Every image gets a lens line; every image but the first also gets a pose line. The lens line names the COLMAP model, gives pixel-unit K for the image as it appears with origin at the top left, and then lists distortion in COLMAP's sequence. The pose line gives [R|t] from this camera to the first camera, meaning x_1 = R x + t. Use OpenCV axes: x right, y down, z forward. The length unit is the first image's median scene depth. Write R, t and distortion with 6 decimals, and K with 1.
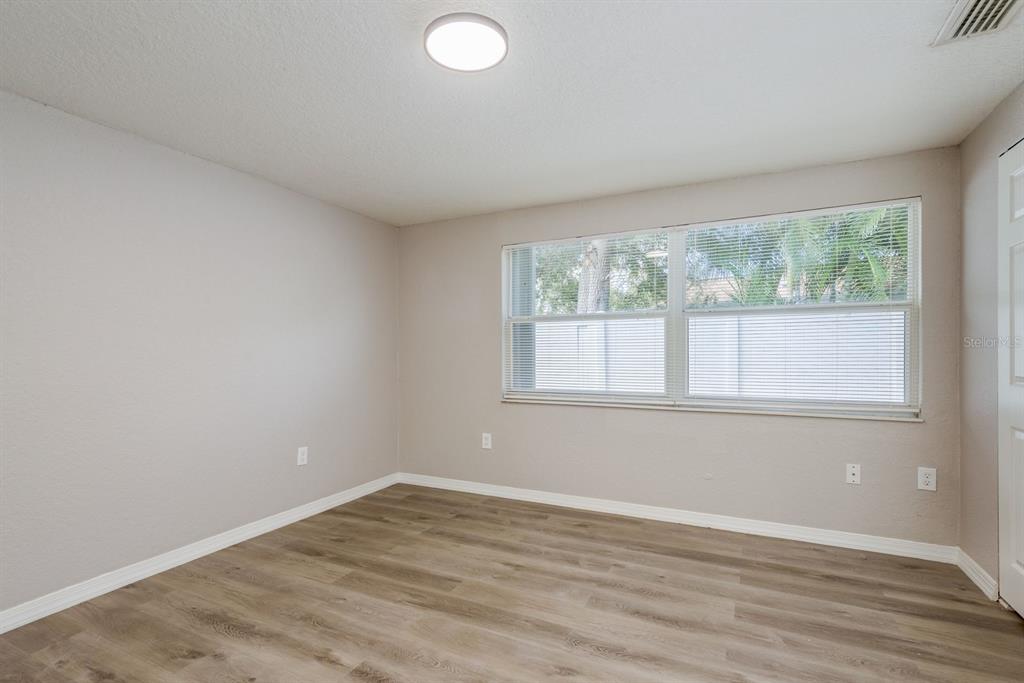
lens RADIAL K [[499.4, 0, 519.5], [0, 499.4, 350.0], [0, 0, 1]] dist [0.010248, -0.002558]
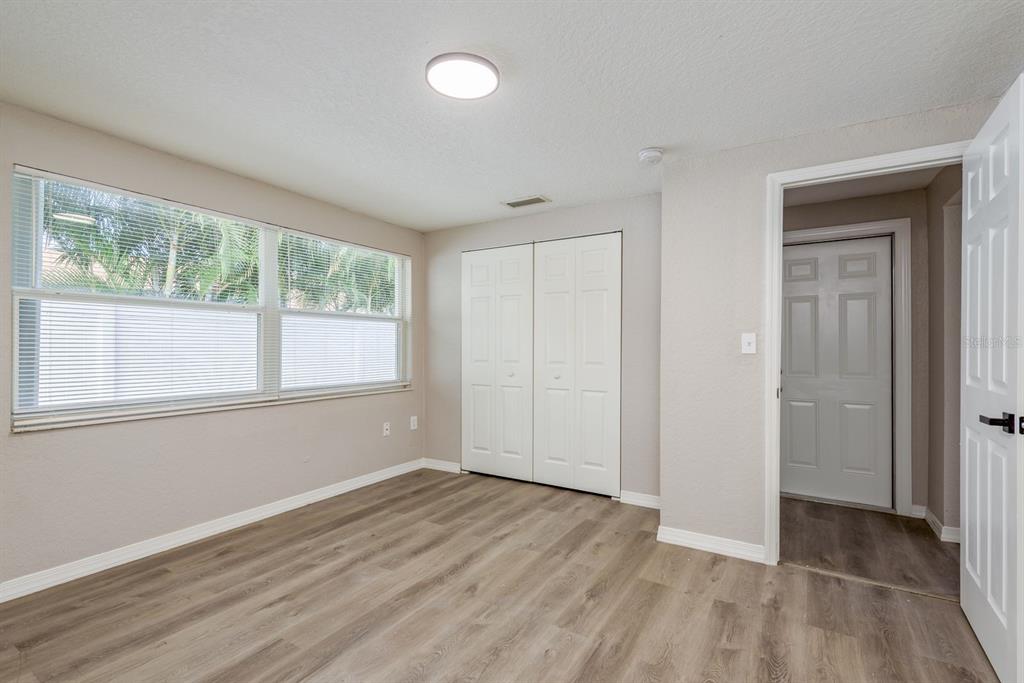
lens RADIAL K [[499.4, 0, 509.7], [0, 499.4, 342.6], [0, 0, 1]] dist [0.010248, -0.002558]
pose [[0.054763, 0.013687, 0.998406, -0.821226], [-0.004521, 0.999899, -0.013460, 0.005240], [-0.998489, -0.003777, 0.054819, 0.553818]]
